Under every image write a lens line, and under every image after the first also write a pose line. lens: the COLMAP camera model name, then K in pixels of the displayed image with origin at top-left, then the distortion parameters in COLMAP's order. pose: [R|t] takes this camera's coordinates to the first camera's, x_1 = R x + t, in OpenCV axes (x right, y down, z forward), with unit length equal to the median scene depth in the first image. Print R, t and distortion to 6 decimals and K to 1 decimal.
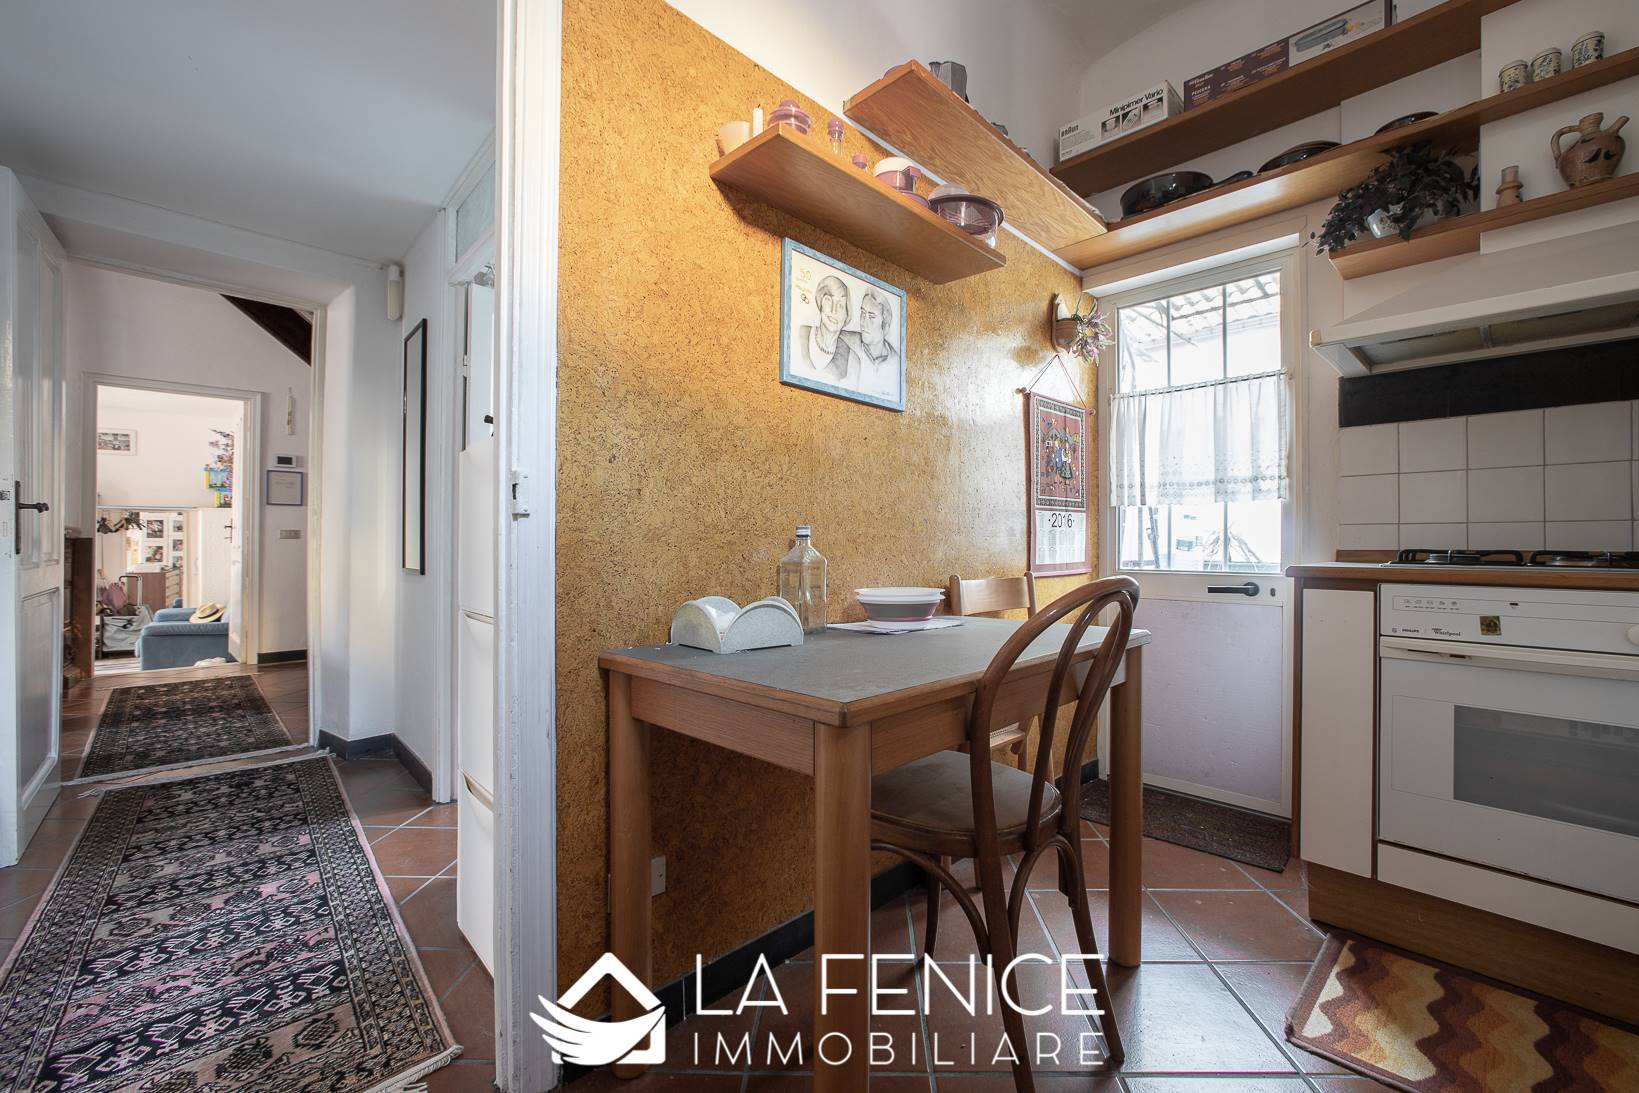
lens RADIAL K [[631.4, 0, 819.3], [0, 631.4, 540.3], [0, 0, 1]] dist [-0.001334, 0.000062]
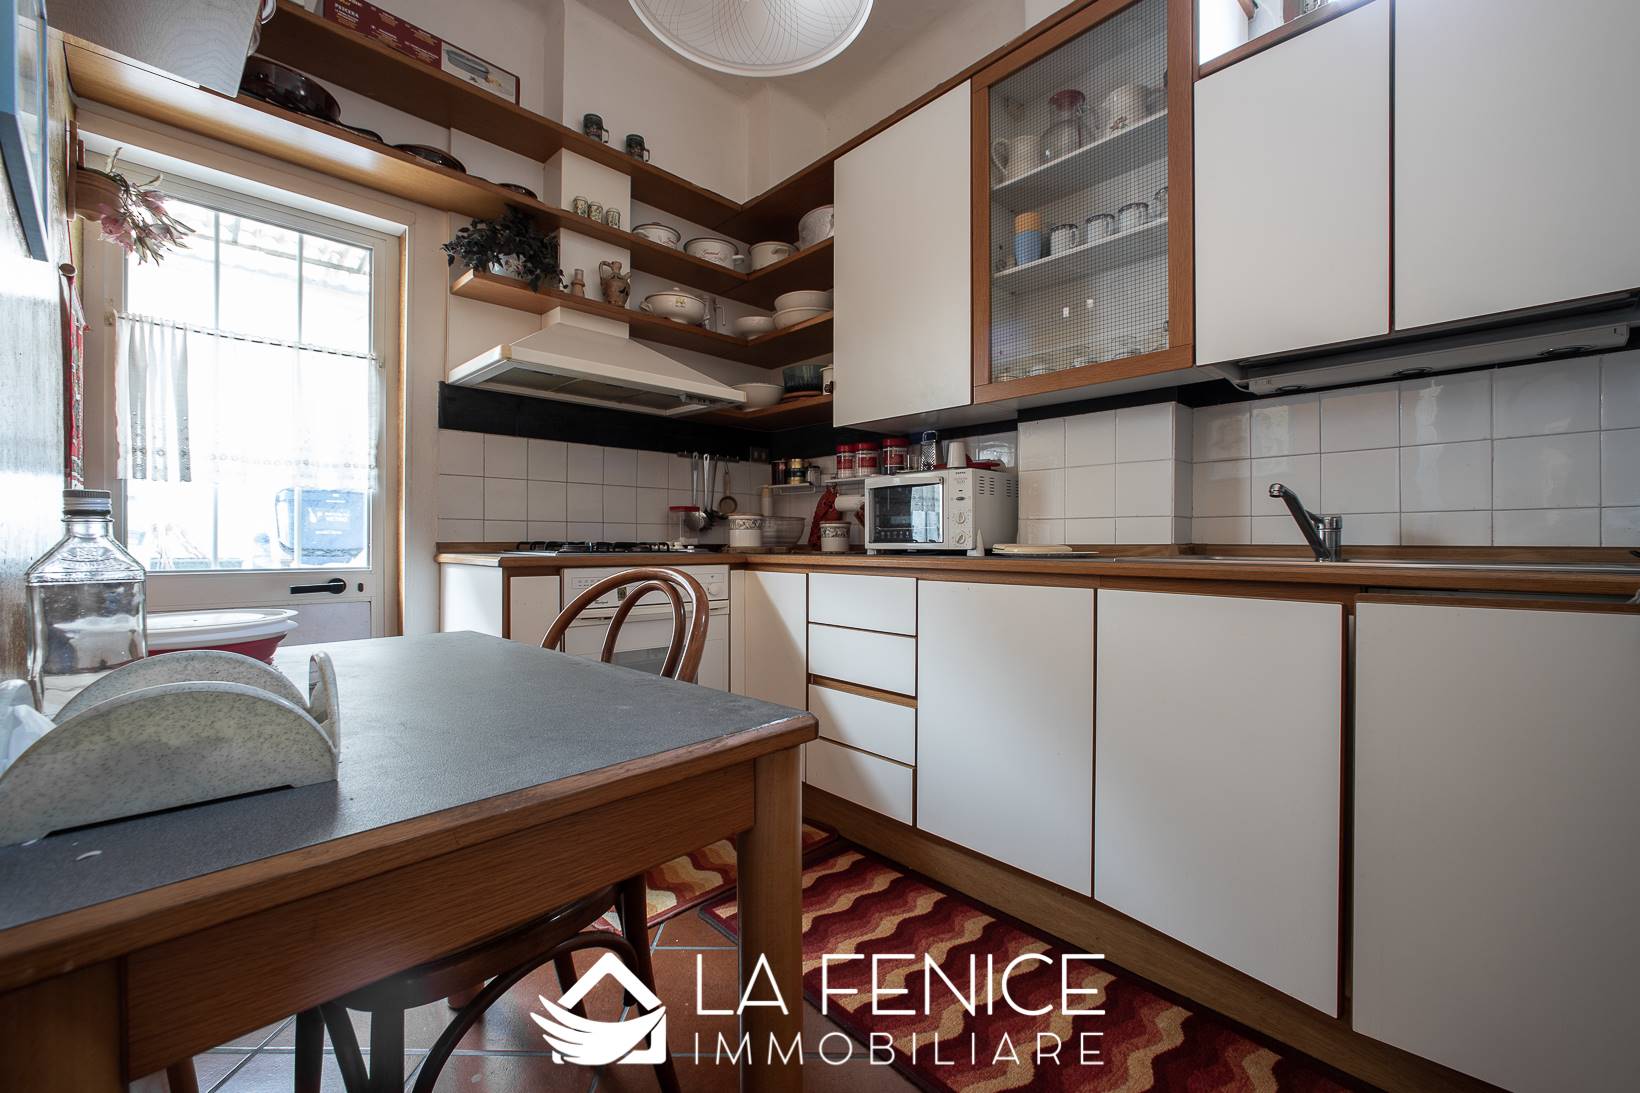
lens RADIAL K [[674.9, 0, 820.7], [0, 674.9, 543.6], [0, 0, 1]] dist [-0.009245, 0.006348]
pose [[0.023010, -0.006932, 0.999711, -0.307307], [-0.009794, 0.999926, 0.007159, 0.003304], [-0.999687, -0.009956, 0.022940, 0.323556]]
